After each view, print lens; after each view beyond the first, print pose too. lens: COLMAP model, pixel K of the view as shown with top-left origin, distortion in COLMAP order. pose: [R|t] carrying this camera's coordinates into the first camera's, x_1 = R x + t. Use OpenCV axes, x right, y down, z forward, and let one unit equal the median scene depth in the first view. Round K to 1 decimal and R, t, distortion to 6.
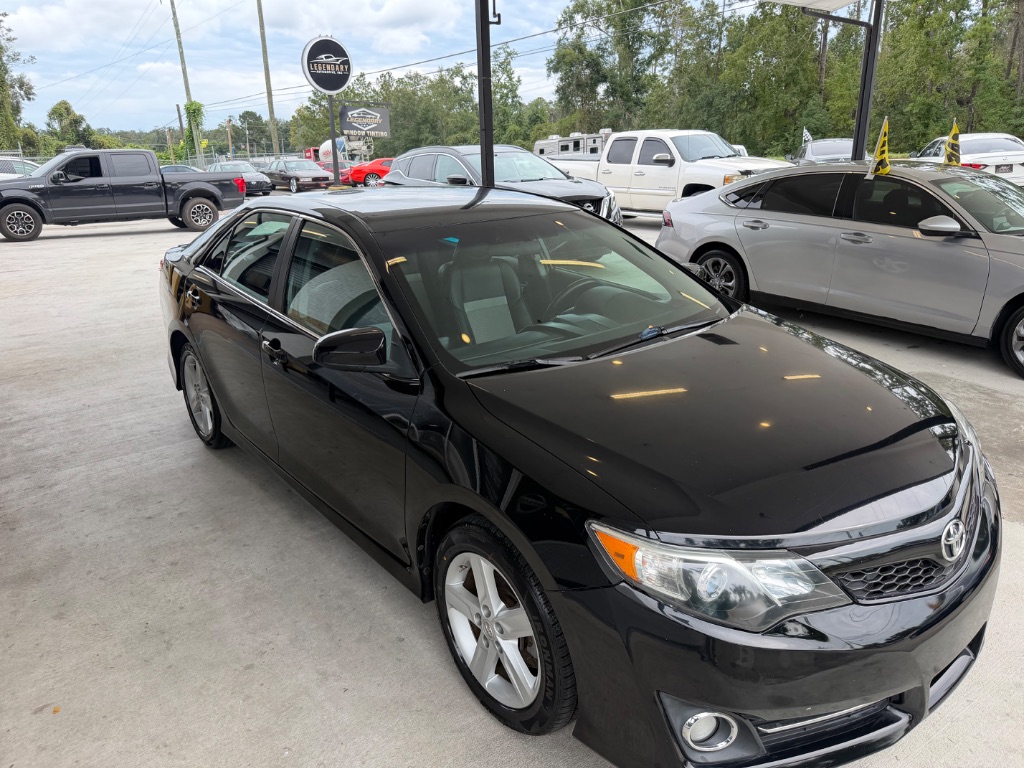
lens RADIAL K [[757.1, 0, 508.8], [0, 757.1, 379.4], [0, 0, 1]] dist [-0.004129, -0.007839]
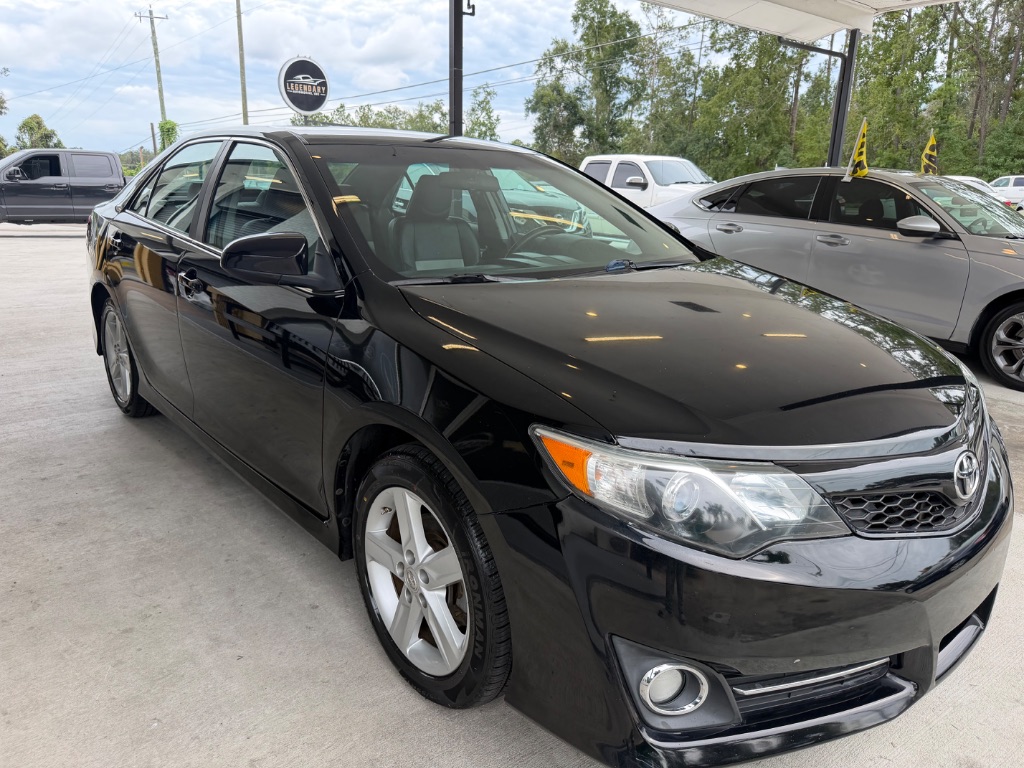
lens RADIAL K [[759.2, 0, 506.9], [0, 759.2, 383.9], [0, 0, 1]] dist [-0.002970, -0.013356]
pose [[0.998513, 0.038509, 0.038590, 0.025303], [-0.036768, 0.998316, -0.044860, 0.101081], [-0.040253, 0.043374, 0.998248, 0.105299]]
